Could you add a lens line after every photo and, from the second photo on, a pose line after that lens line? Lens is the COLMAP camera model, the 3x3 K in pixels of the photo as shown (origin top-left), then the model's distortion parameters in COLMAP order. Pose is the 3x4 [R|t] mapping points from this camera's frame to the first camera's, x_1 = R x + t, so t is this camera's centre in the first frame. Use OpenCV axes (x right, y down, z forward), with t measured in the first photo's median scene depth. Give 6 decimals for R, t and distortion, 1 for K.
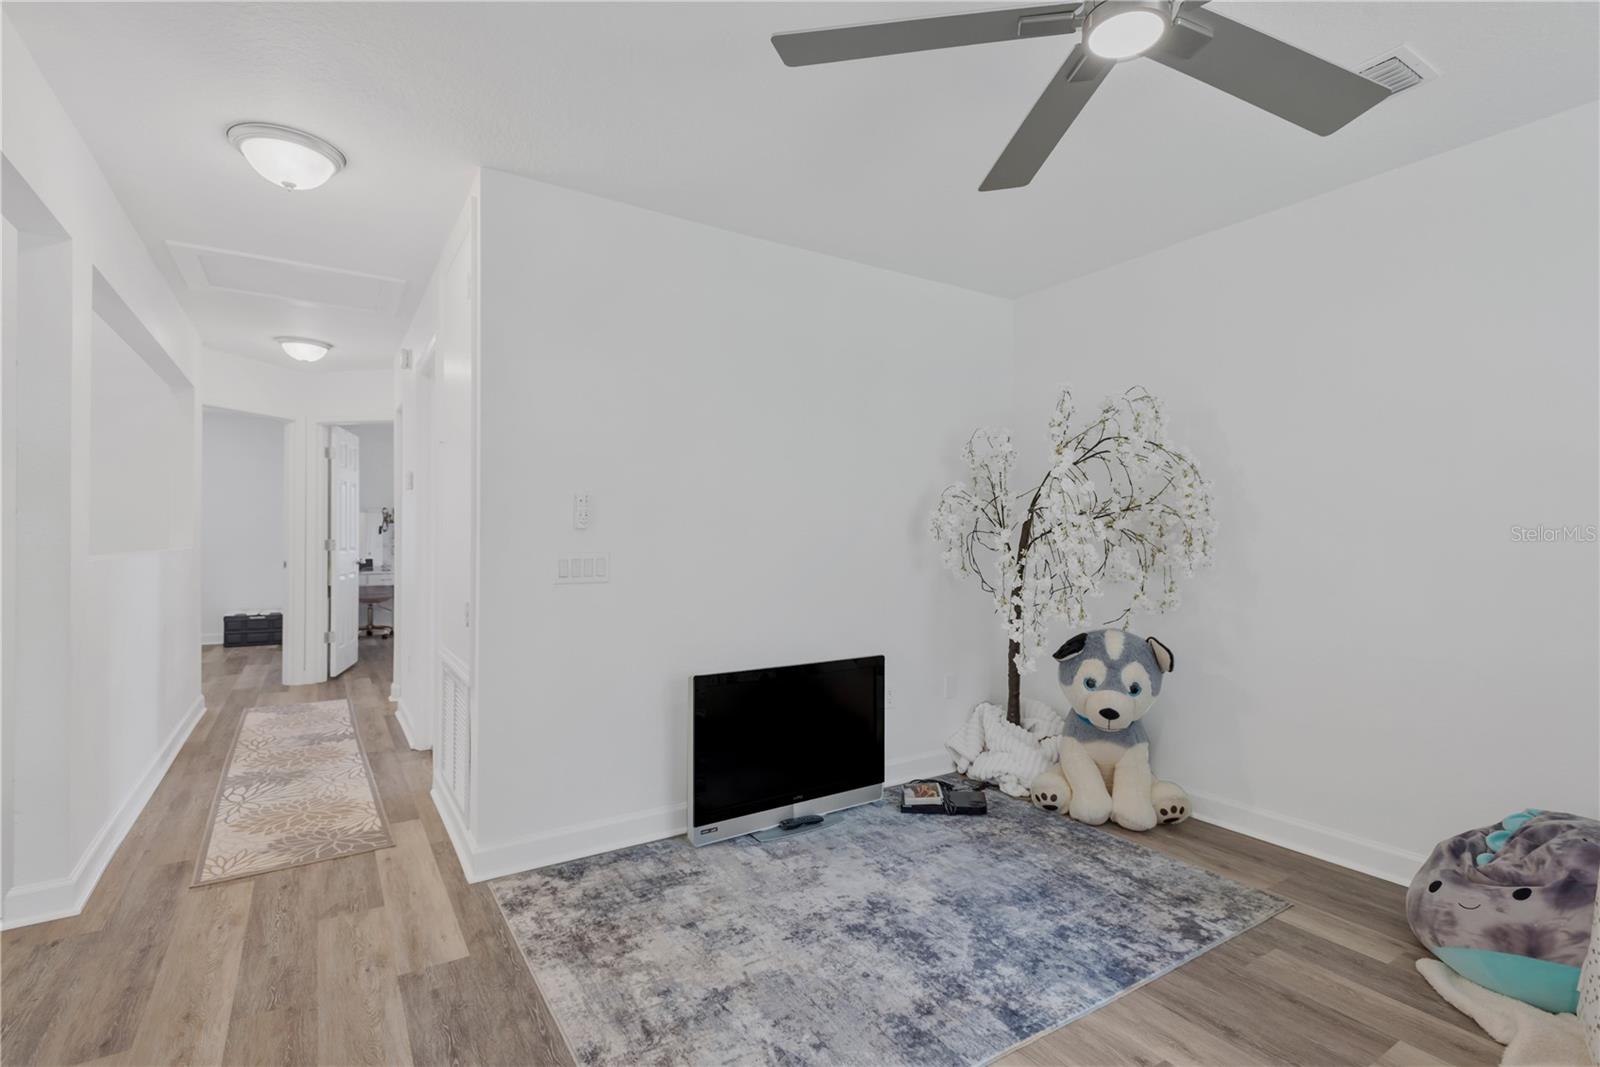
lens RADIAL K [[752.5, 0, 803.7], [0, 752.5, 537.6], [0, 0, 1]] dist [0.016847, -0.005581]
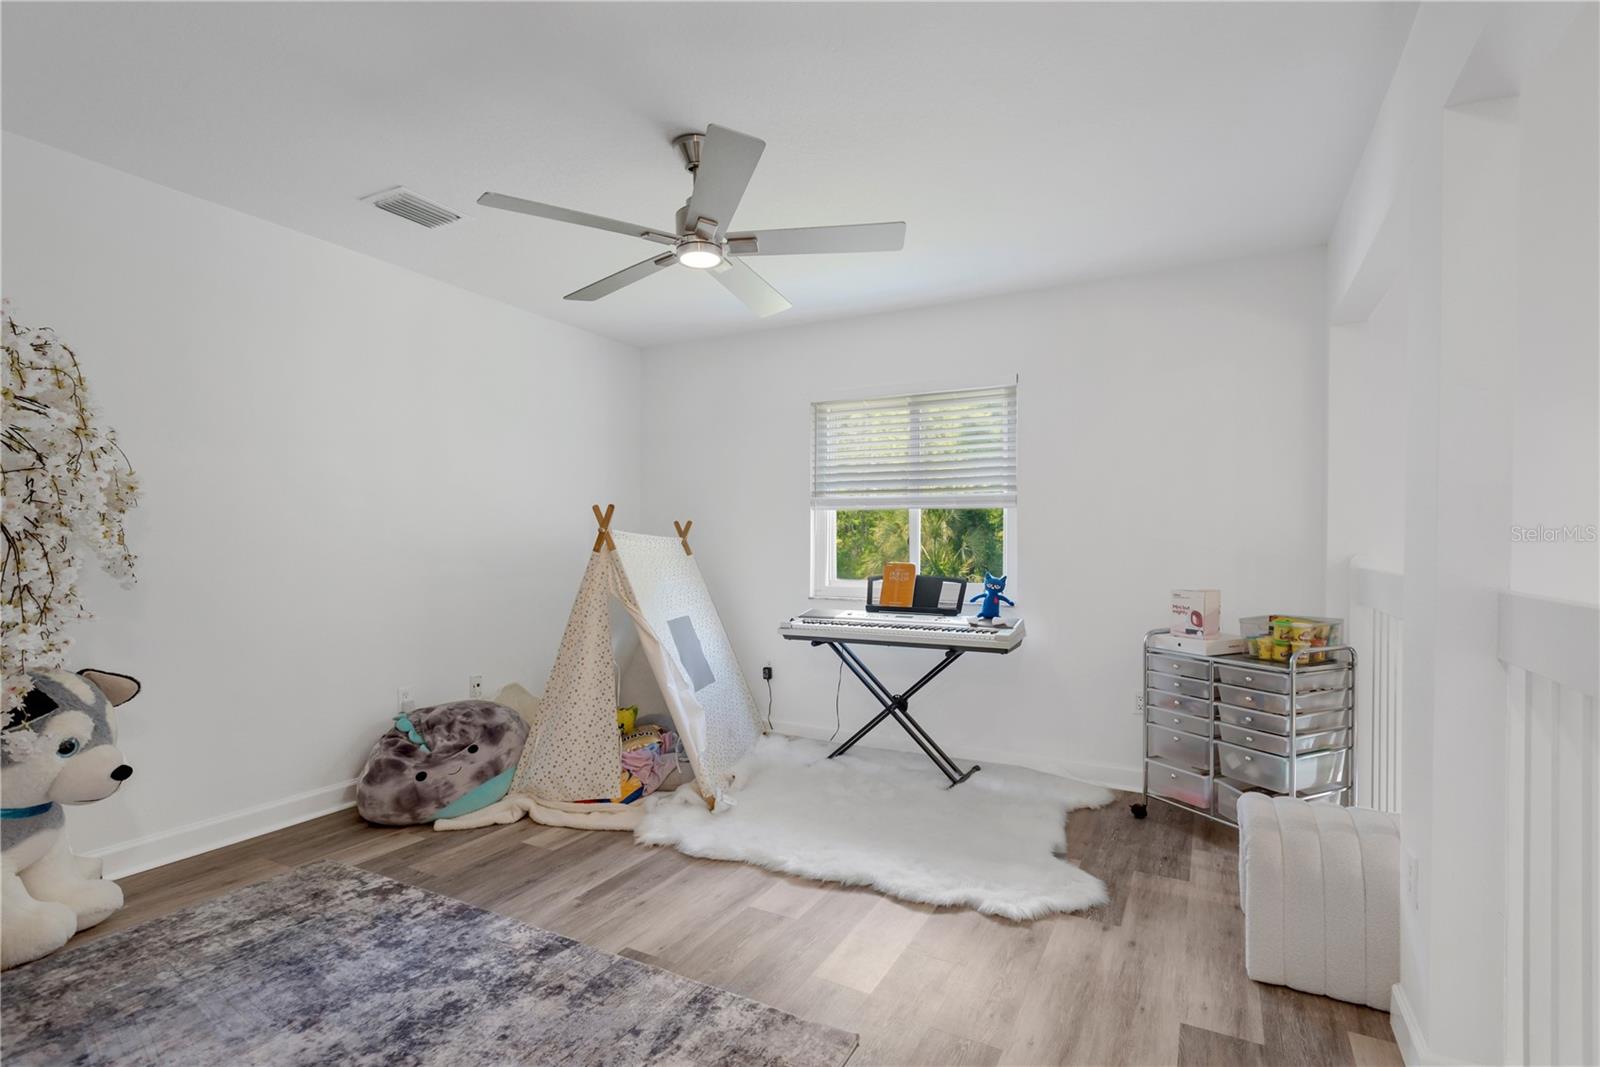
lens RADIAL K [[752.5, 0, 803.1], [0, 752.5, 538.2], [0, 0, 1]] dist [0.016847, -0.005581]
pose [[-0.485102, -0.000646, 0.874457, -0.777713], [-0.008174, 0.999959, -0.003796, -0.006340], [-0.874419, -0.008989, -0.485088, 1.012824]]
